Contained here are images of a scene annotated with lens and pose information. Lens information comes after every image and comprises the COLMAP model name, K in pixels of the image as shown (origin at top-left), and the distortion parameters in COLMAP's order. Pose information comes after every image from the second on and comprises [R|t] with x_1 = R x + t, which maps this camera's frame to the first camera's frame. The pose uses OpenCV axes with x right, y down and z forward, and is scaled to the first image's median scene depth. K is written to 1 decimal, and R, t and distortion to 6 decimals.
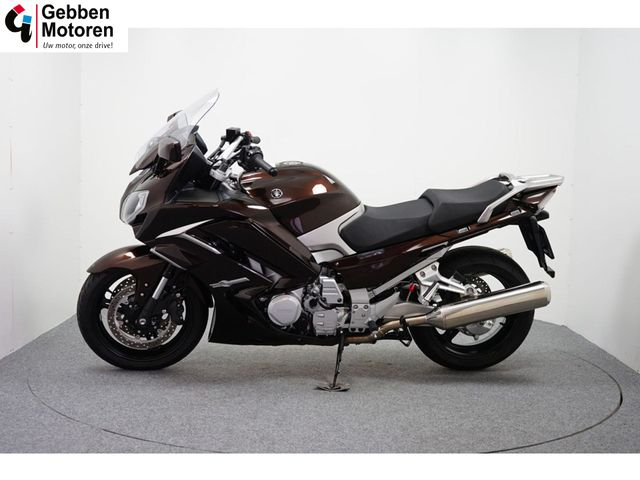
lens RADIAL K [[852.0, 0, 320.2], [0, 852.0, 239.1], [0, 0, 1]] dist [0.114508, 0.000000]
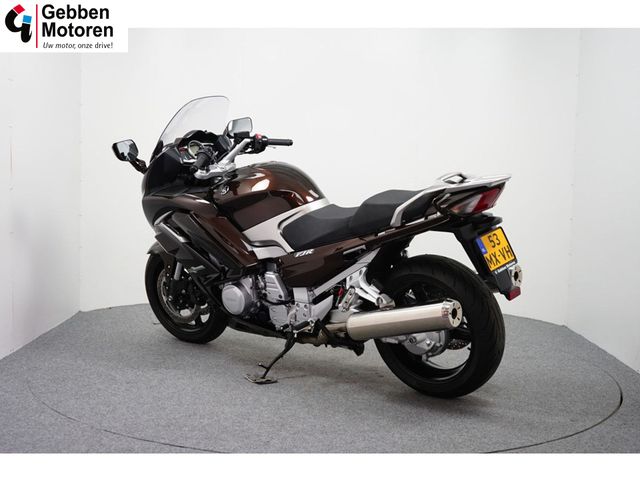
lens RADIAL K [[852.0, 0, 319.7], [0, 852.0, 240.5], [0, 0, 1]] dist [0.114508, 0.000000]
pose [[0.699855, 0.053973, -0.712243, 0.775373], [-0.065495, 0.997789, 0.011255, -0.009459], [0.711276, 0.038772, 0.701843, 0.314763]]
